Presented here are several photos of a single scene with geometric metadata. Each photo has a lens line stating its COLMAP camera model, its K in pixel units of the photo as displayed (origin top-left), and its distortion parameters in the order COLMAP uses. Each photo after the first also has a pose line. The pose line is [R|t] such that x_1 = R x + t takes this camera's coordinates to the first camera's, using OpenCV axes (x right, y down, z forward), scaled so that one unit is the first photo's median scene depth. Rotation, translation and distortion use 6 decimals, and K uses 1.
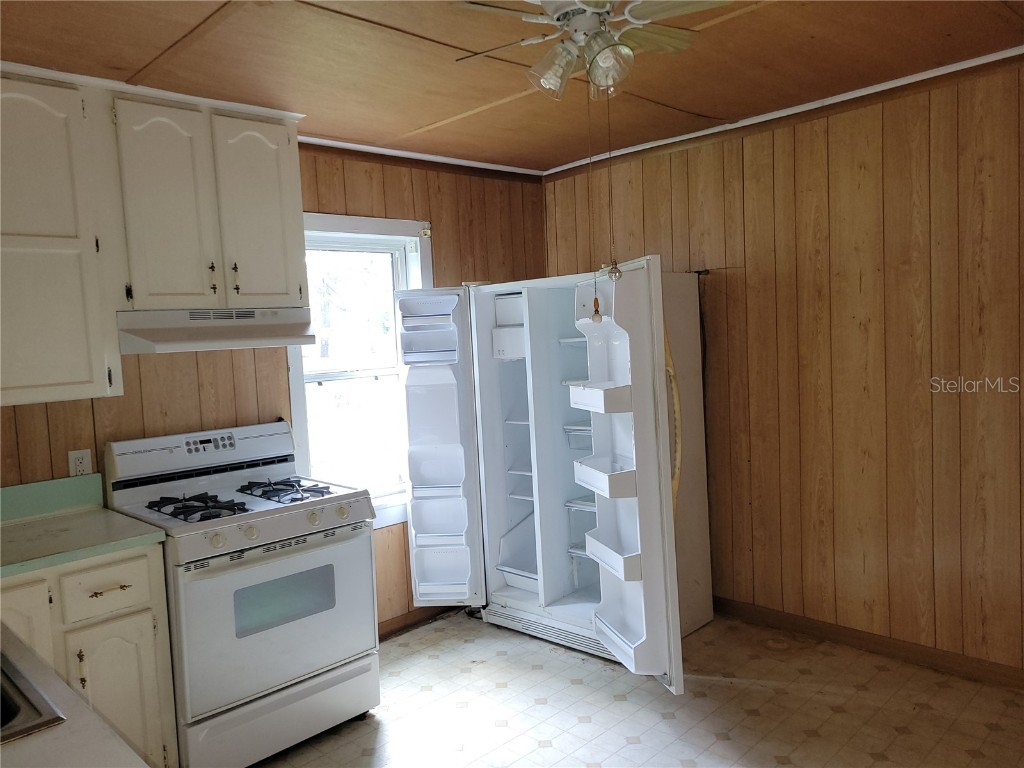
lens RADIAL K [[769.6, 0, 507.4], [0, 769.6, 373.8], [0, 0, 1]] dist [0.047333, -0.031717]
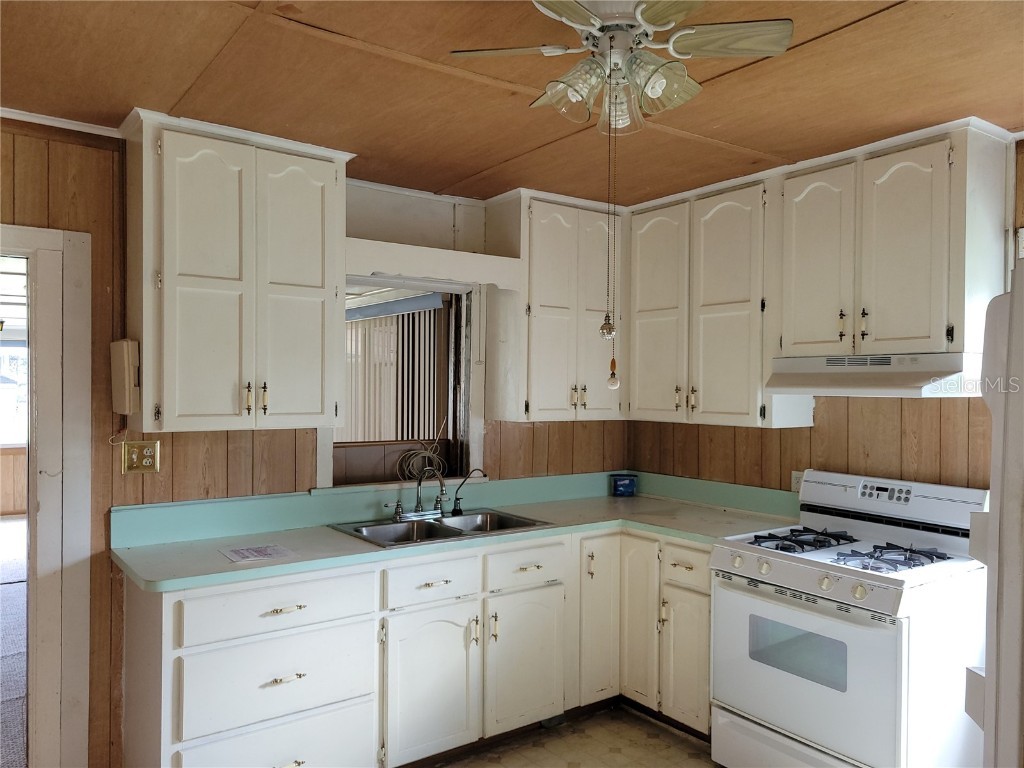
lens RADIAL K [[769.6, 0, 512.2], [0, 769.6, 386.8], [0, 0, 1]] dist [0.047333, -0.031717]
pose [[-0.140441, 0.052864, -0.988677, 0.677386], [-0.057836, 0.996430, 0.061494, -0.079220], [0.988398, 0.065817, -0.136882, 0.701744]]
